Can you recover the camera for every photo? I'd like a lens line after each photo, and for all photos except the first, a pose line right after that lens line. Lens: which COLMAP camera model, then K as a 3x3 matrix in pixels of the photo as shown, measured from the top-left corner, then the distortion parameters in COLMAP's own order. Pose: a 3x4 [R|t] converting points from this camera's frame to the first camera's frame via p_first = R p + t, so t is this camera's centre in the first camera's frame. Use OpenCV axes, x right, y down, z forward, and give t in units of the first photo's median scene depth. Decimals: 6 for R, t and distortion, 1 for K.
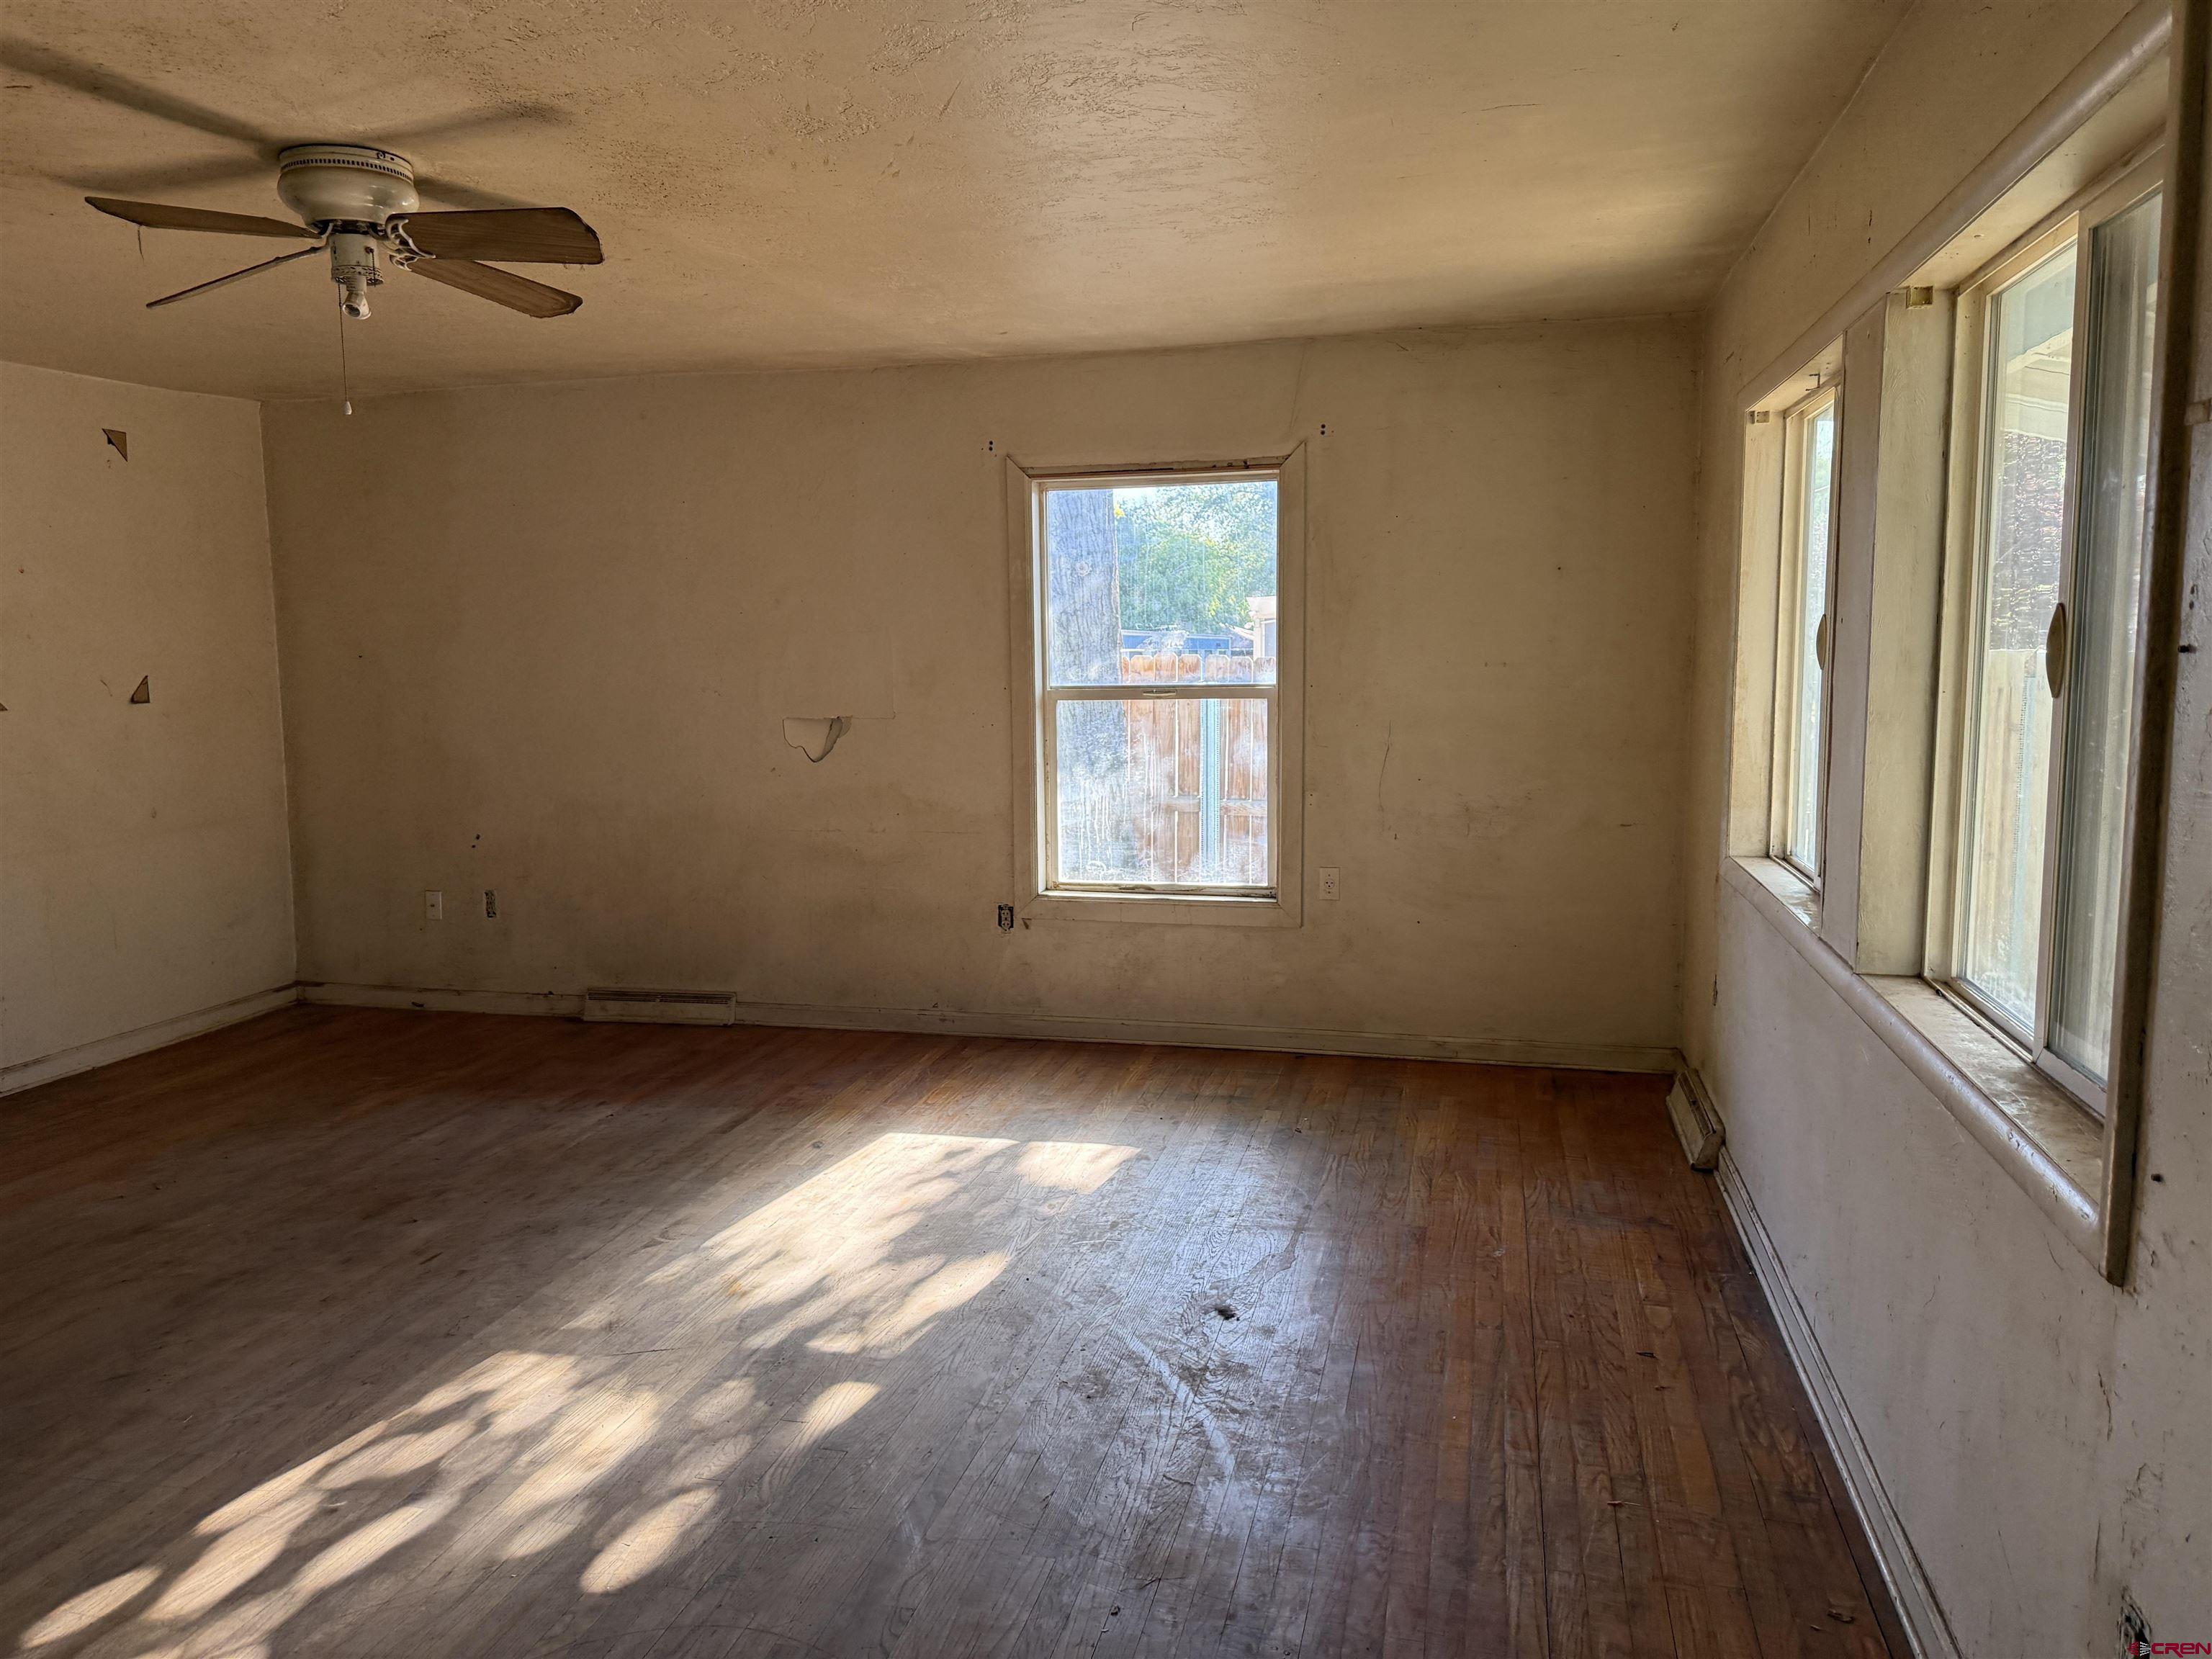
lens RADIAL K [[1562.0, 0, 1109.6], [0, 1562.0, 842.2], [0, 0, 1]] dist [0.024361, -0.036098]
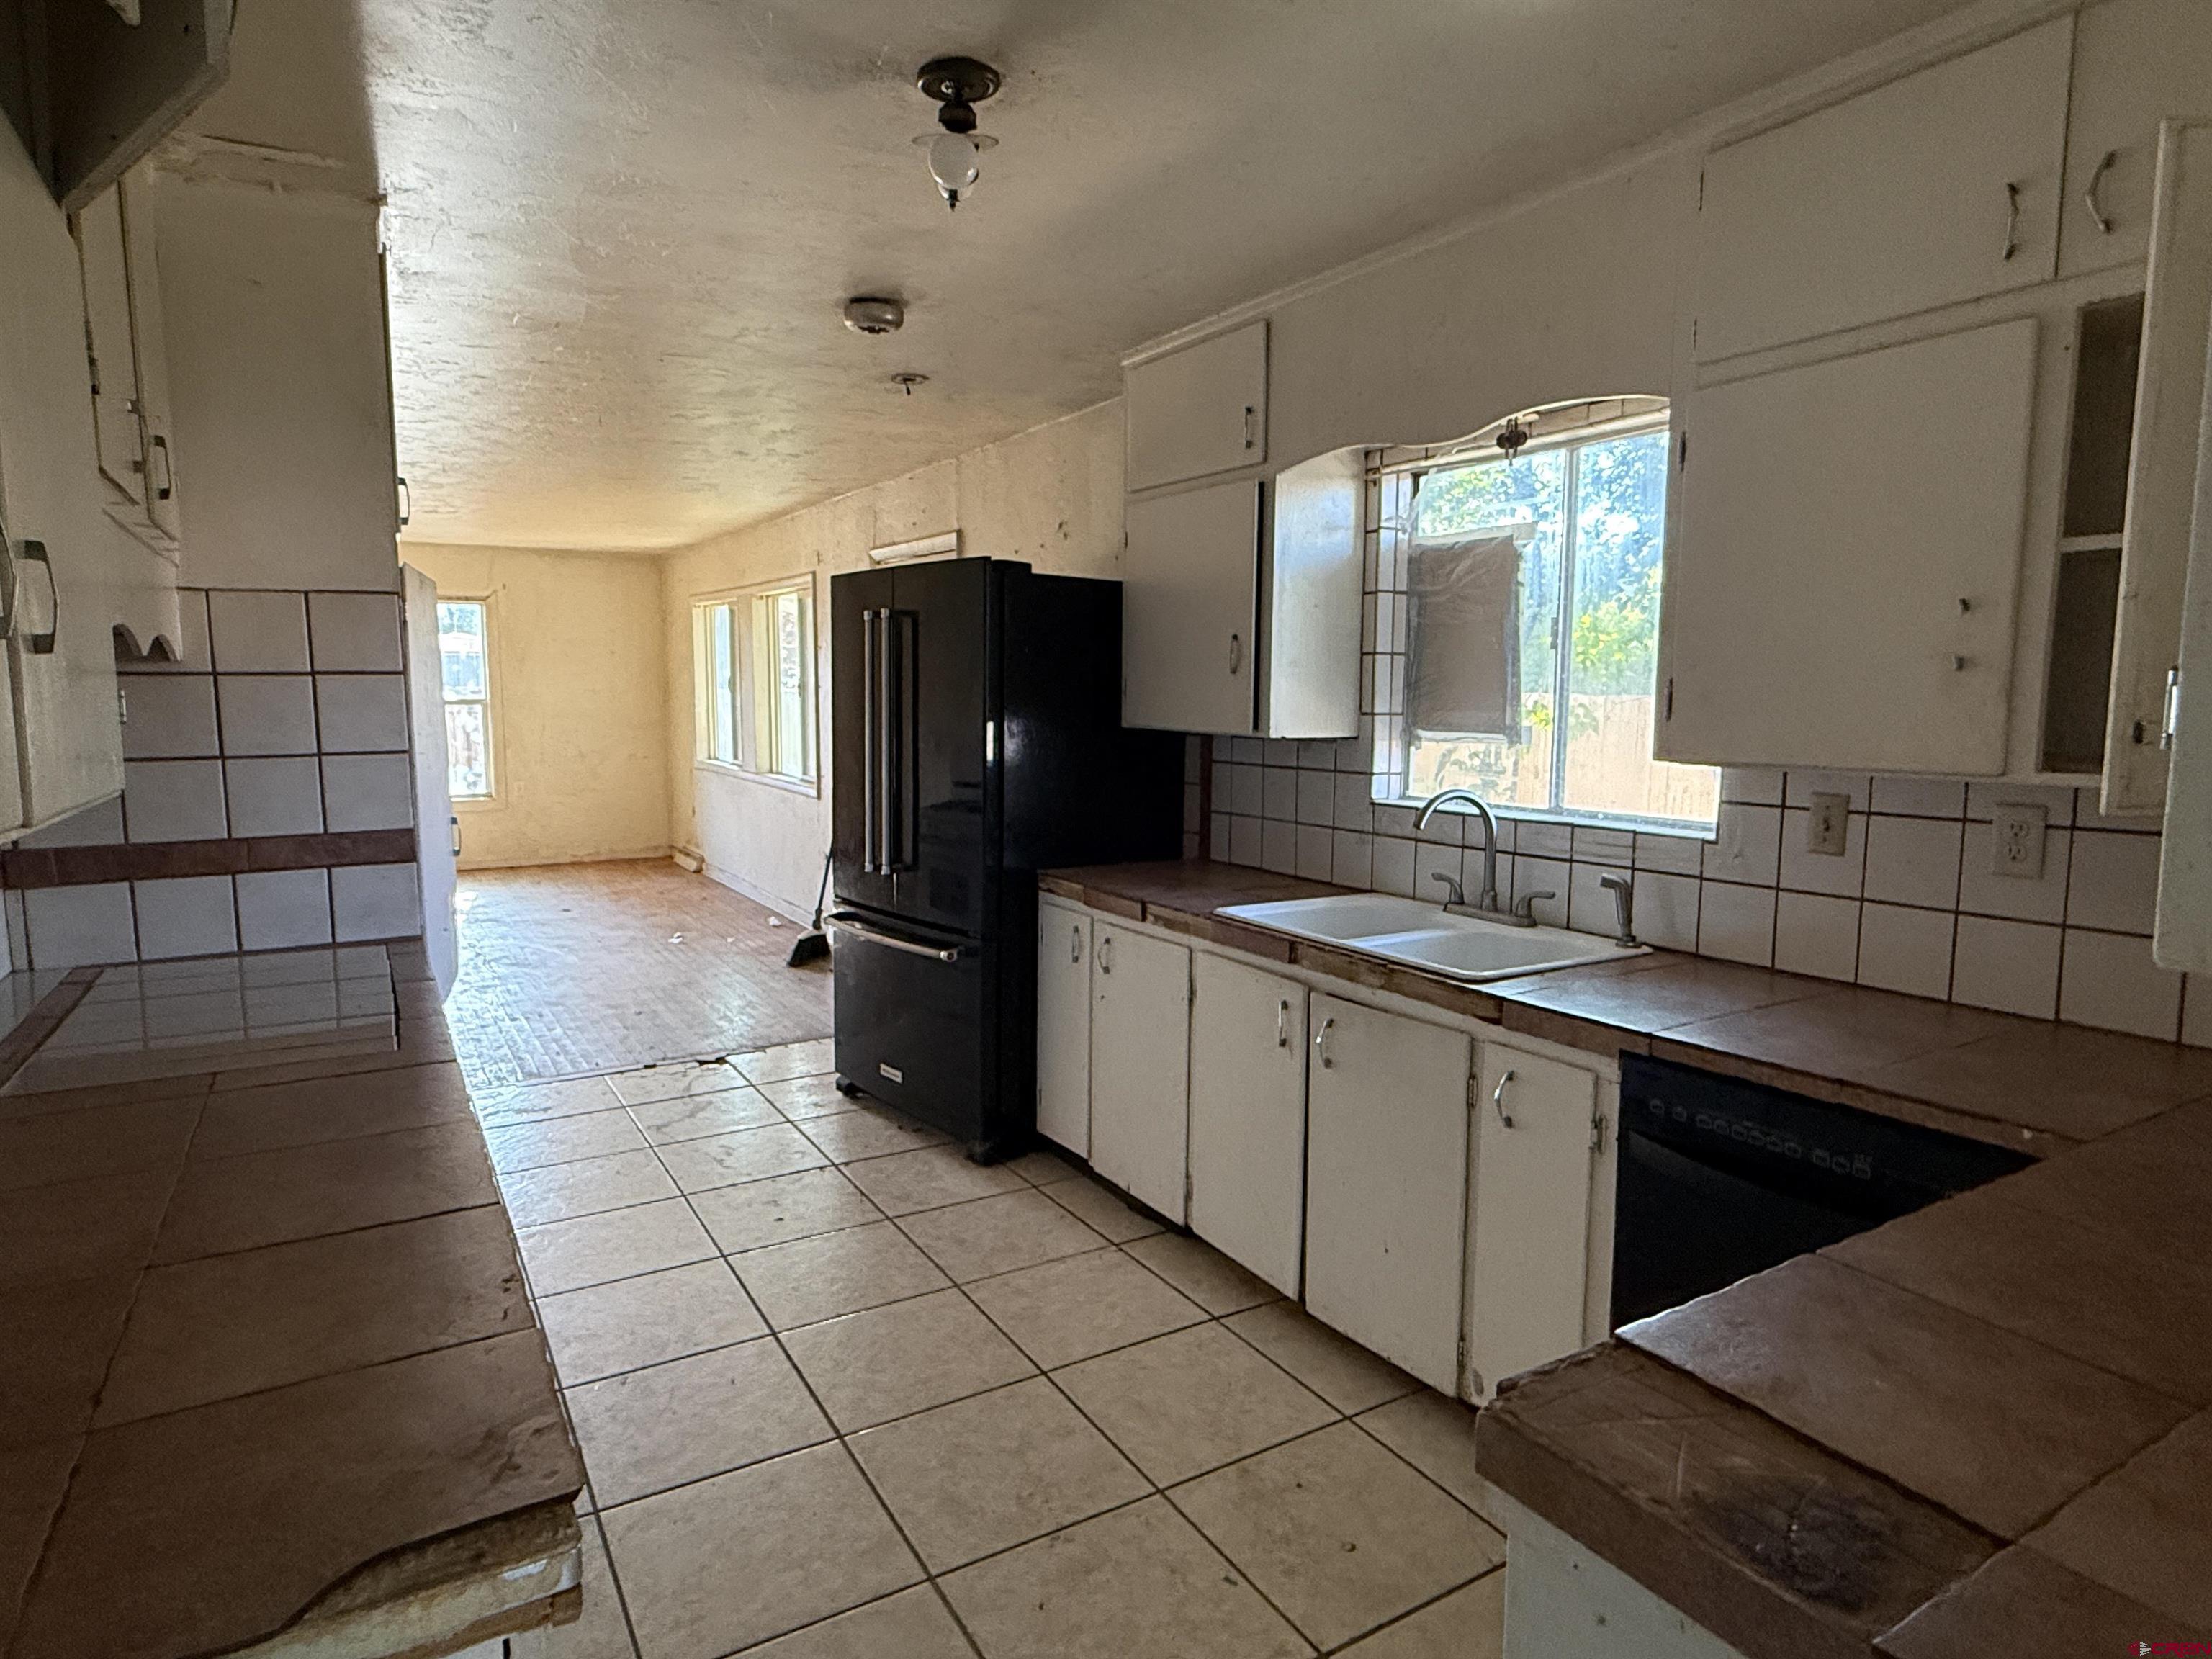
lens RADIAL K [[1277.4, 0, 1105.2], [0, 1277.4, 833.1], [0, 0, 1]] dist [0.001936, -0.001938]
pose [[0.703996, -0.069882, 0.706758, -0.706345], [0.076083, 0.996841, 0.022779, 0.138606], [-0.706117, 0.037736, 0.707089, -1.115424]]
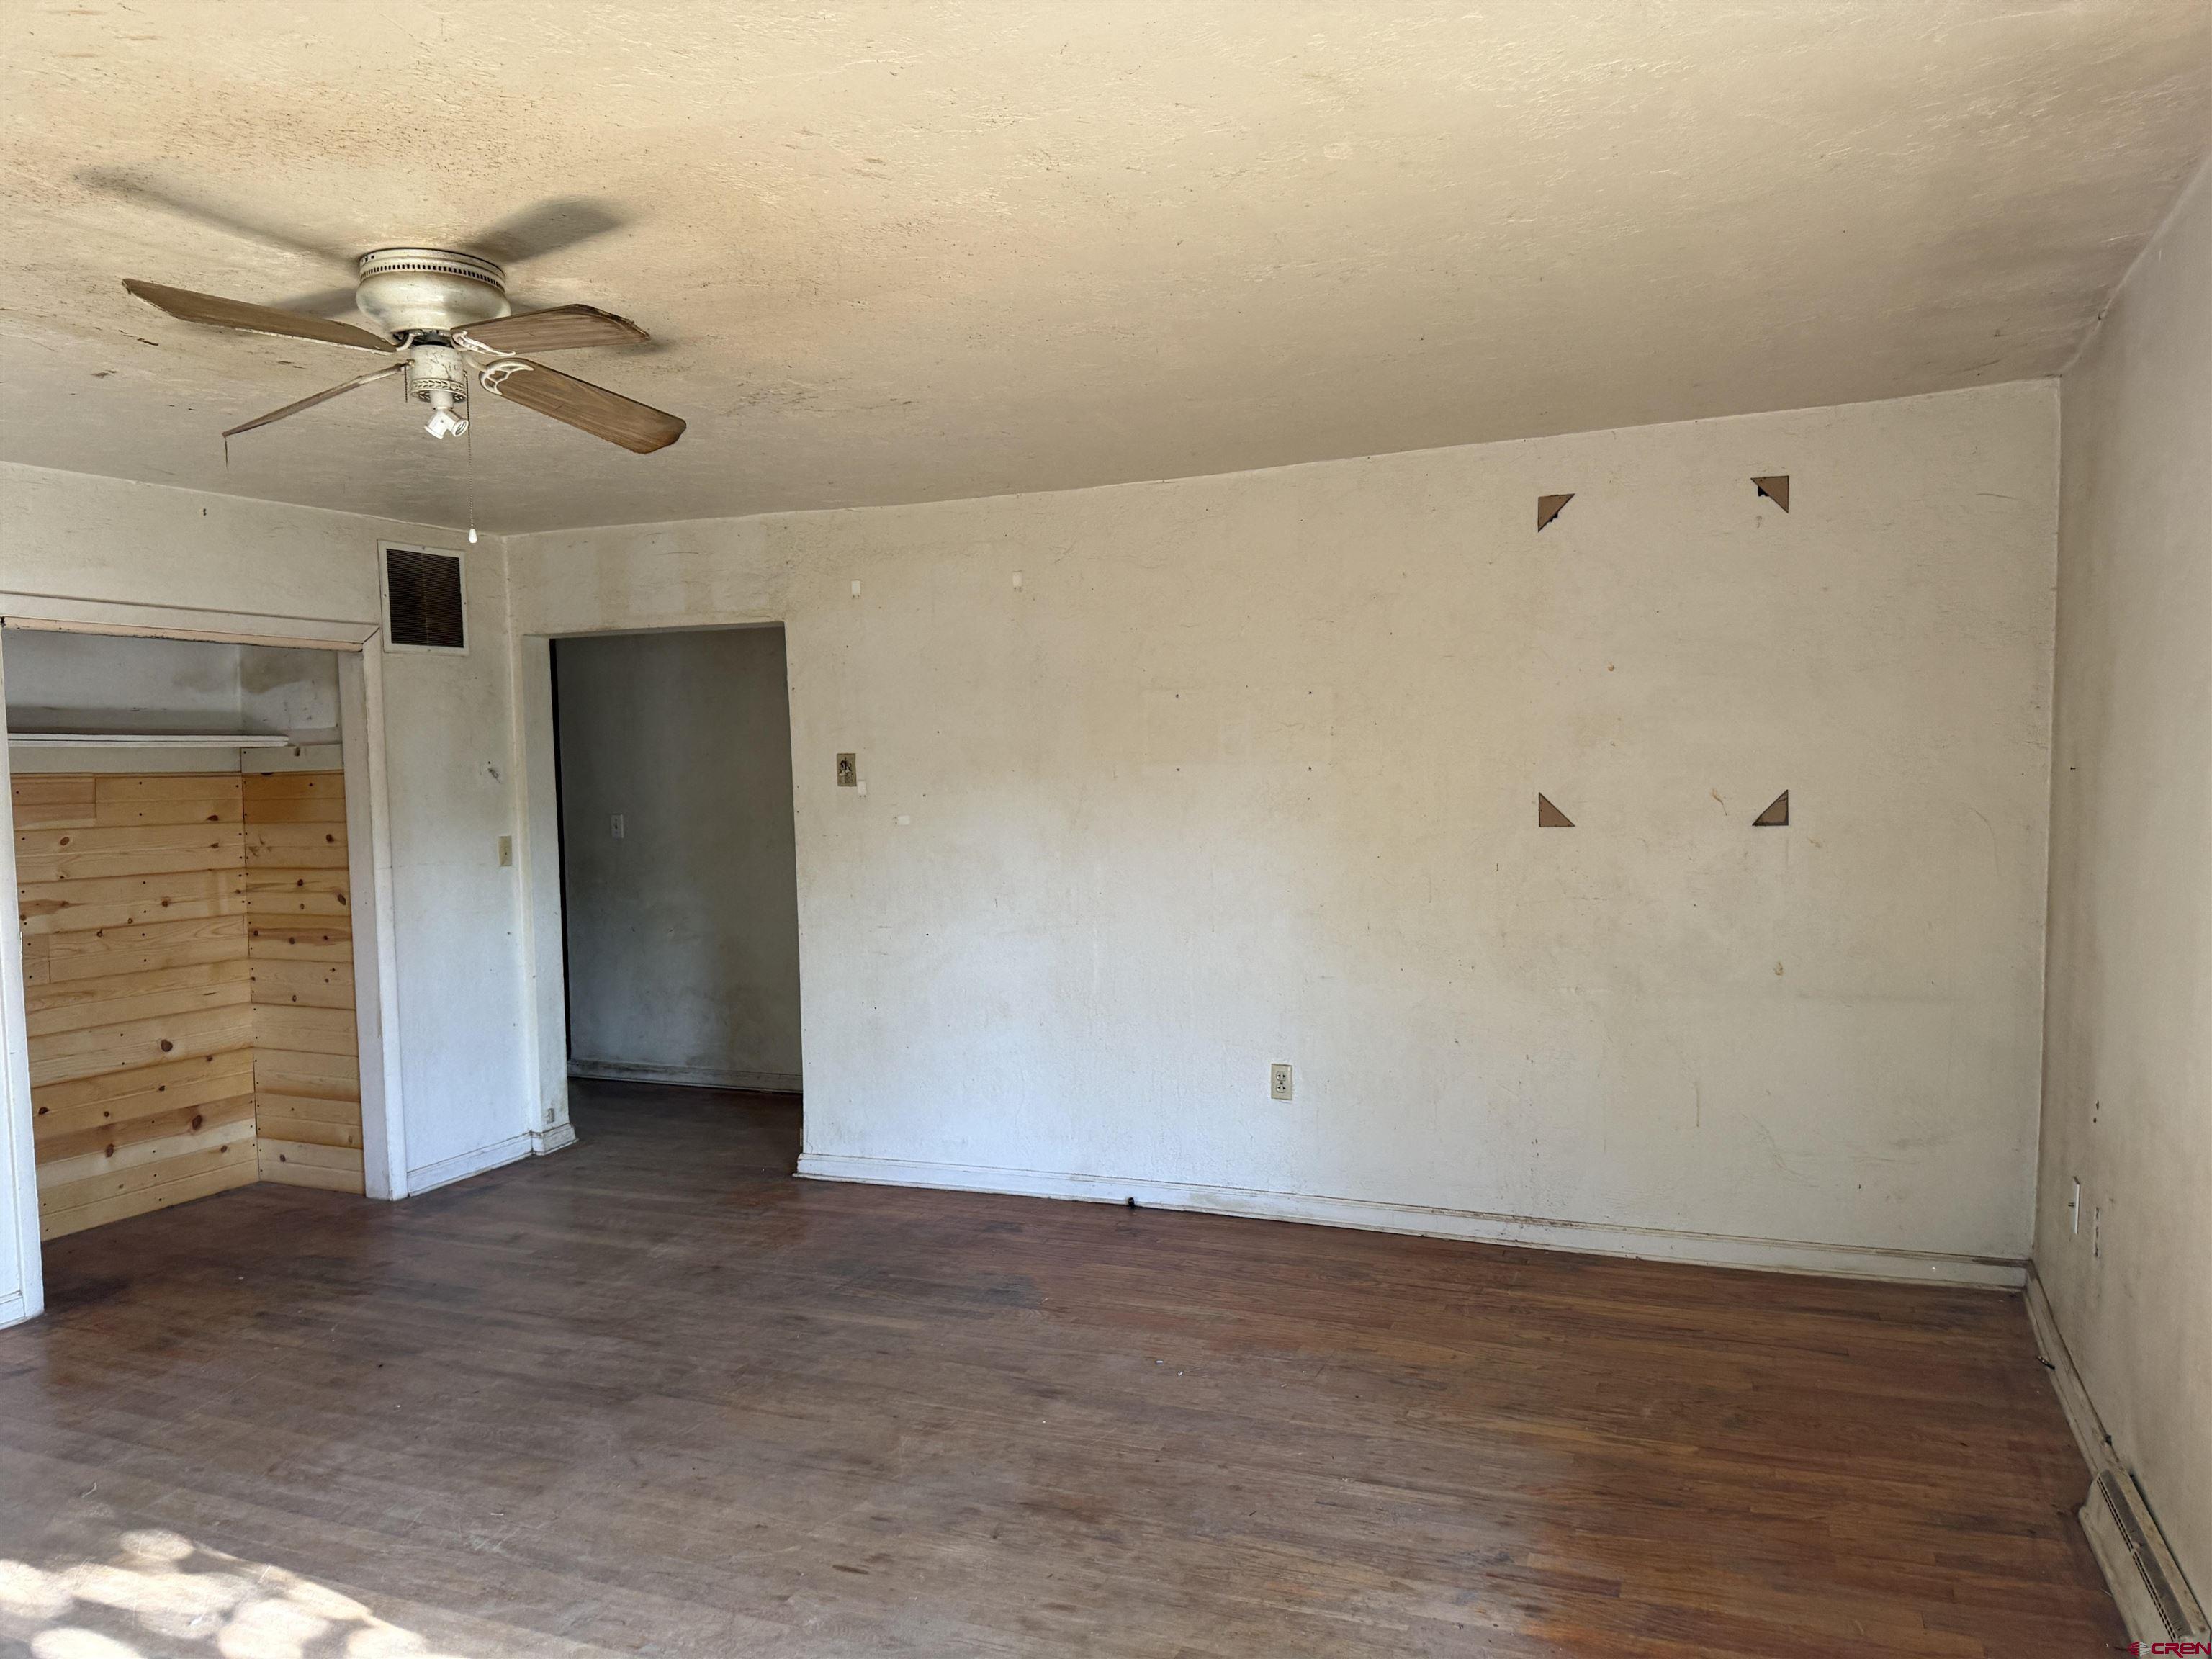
lens RADIAL K [[1562.0, 0, 1109.6], [0, 1562.0, 842.2], [0, 0, 1]] dist [0.024361, -0.036098]
pose [[-0.148344, 0.073367, -0.986211, 0.254693], [-0.104176, 0.990536, 0.089359, -0.154243], [0.983433, 0.115995, -0.139297, 1.053614]]
